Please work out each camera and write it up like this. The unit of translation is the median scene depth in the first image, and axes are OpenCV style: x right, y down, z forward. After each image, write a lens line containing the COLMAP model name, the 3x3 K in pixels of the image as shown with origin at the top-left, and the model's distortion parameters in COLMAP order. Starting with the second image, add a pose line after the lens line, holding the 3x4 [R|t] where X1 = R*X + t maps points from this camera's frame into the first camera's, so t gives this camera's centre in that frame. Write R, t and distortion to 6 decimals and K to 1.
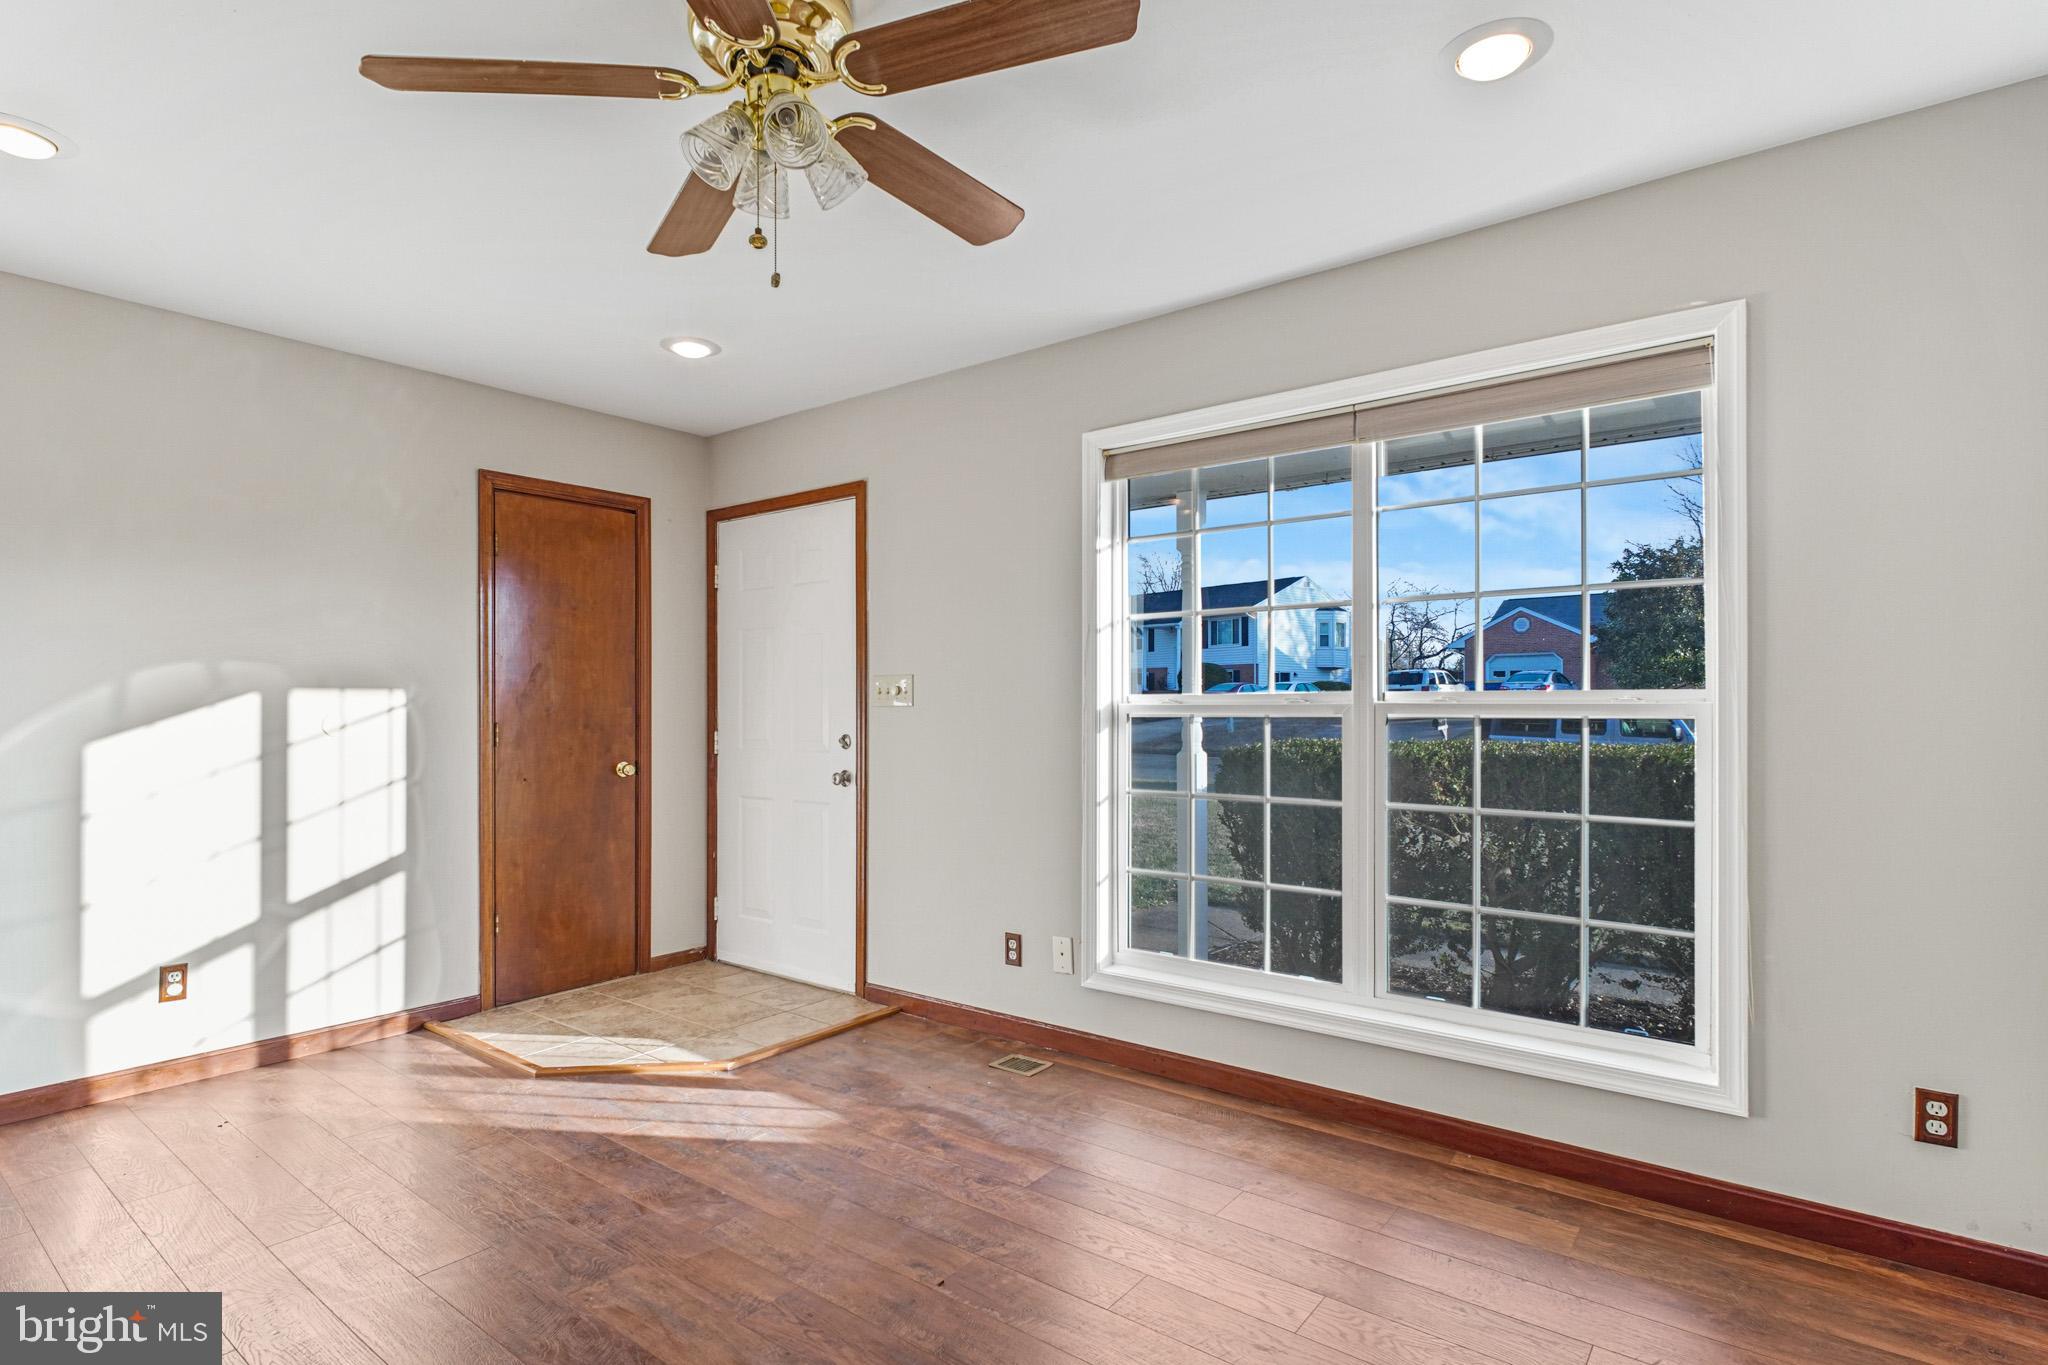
lens RADIAL K [[1025.2, 0, 968.8], [0, 1025.2, 698.7], [0, 0, 1]] dist [0.000678, 0.000171]
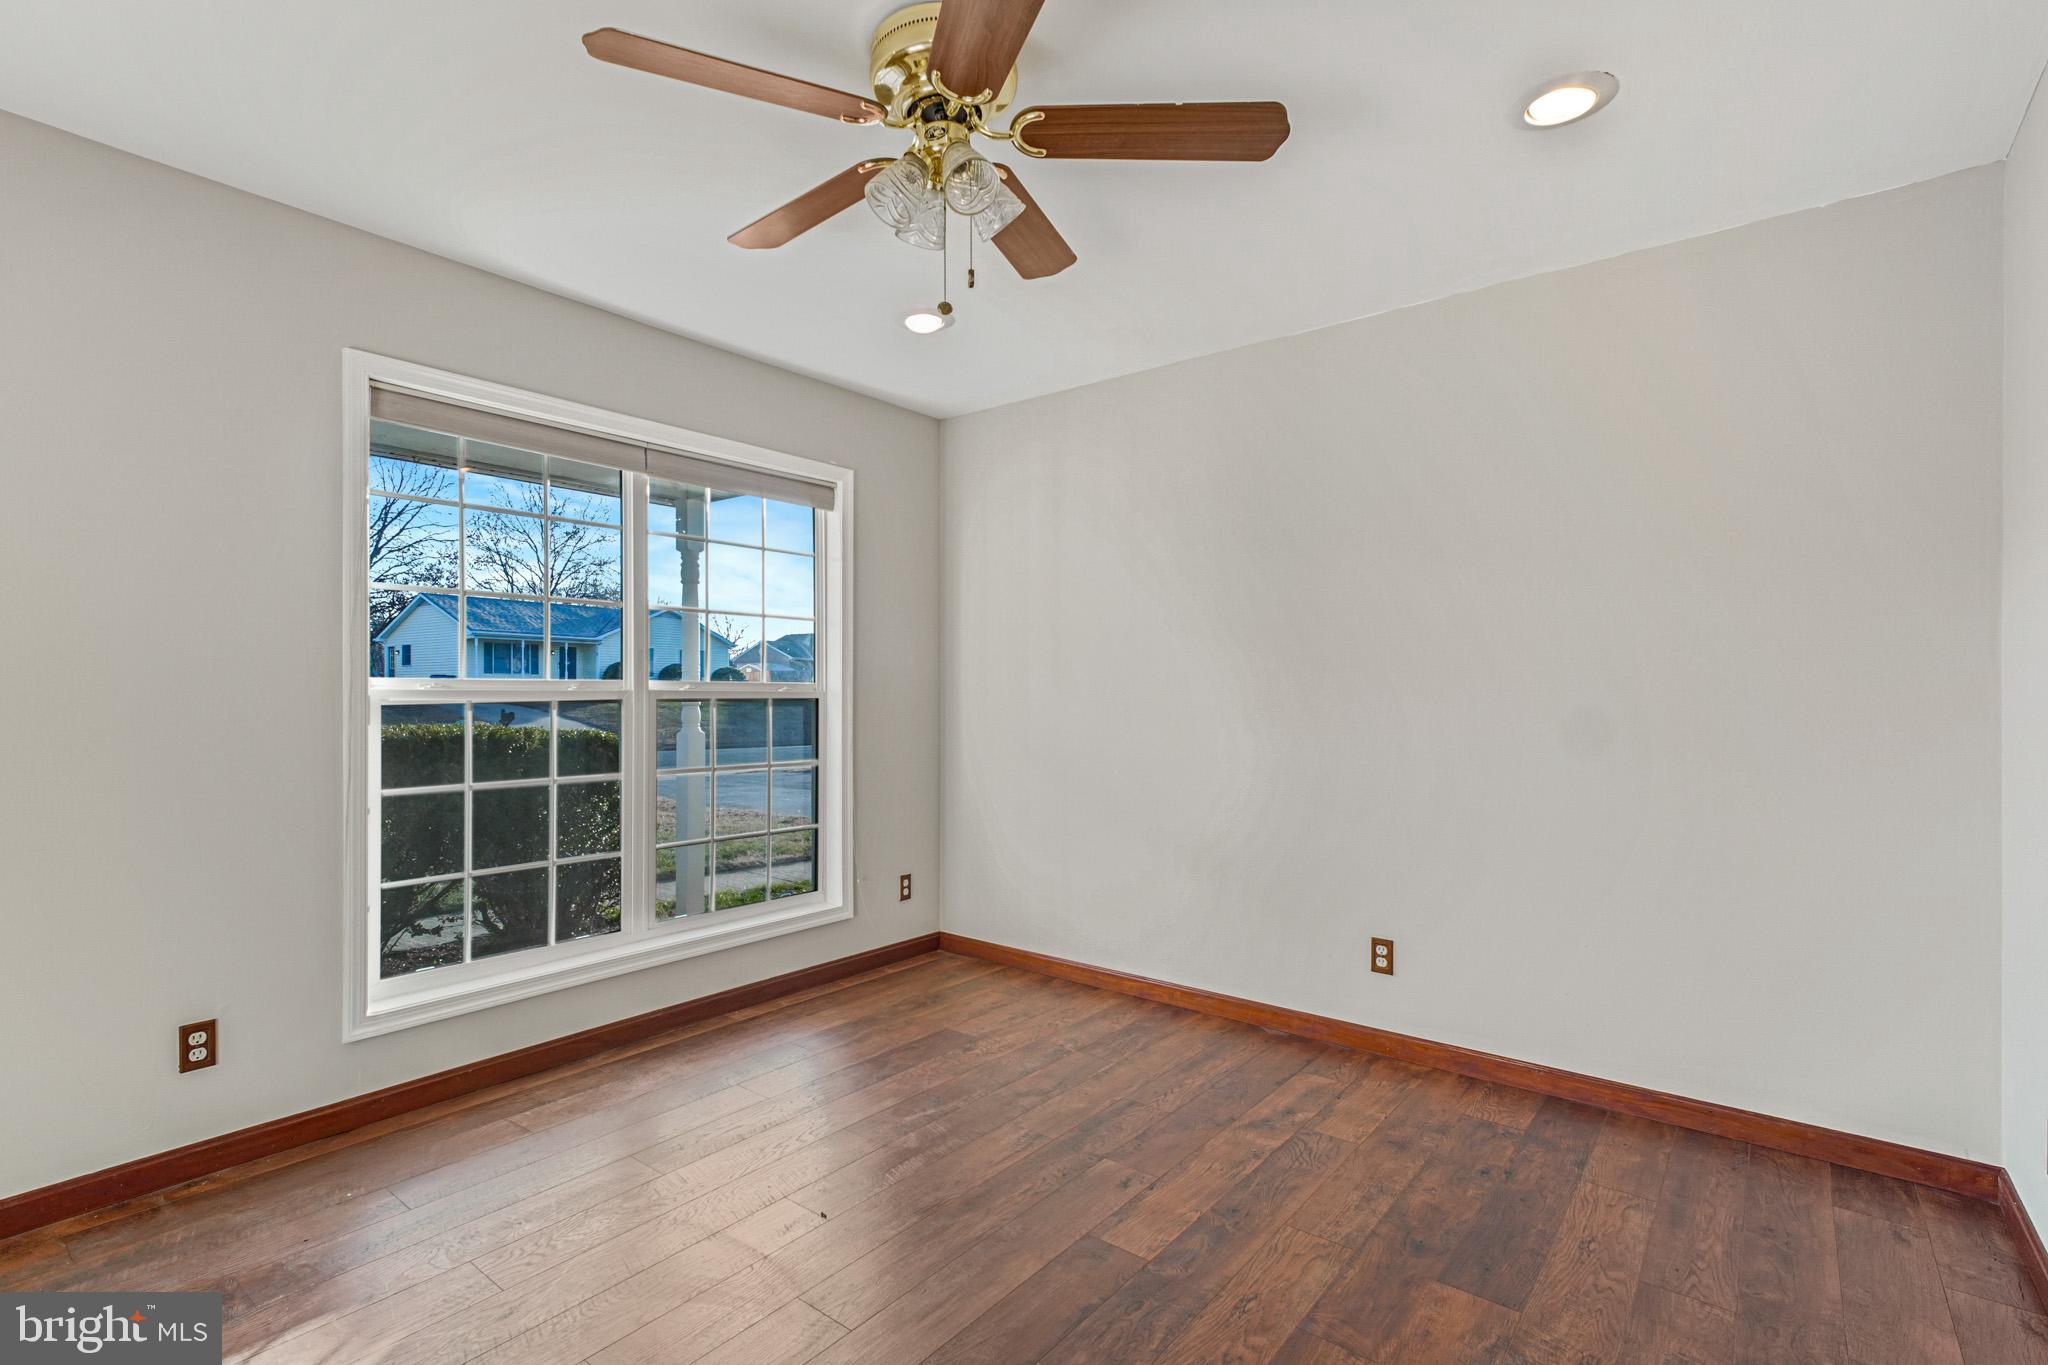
lens RADIAL K [[968.2, 0, 1000.4], [0, 968.2, 692.6], [0, 0, 1]] dist [-0.001373, -0.000050]
pose [[-0.015138, 0.001152, 0.999885, -0.698678], [-0.014157, 0.999899, -0.001366, 0.002213], [-0.999785, -0.014176, -0.015120, 0.545046]]
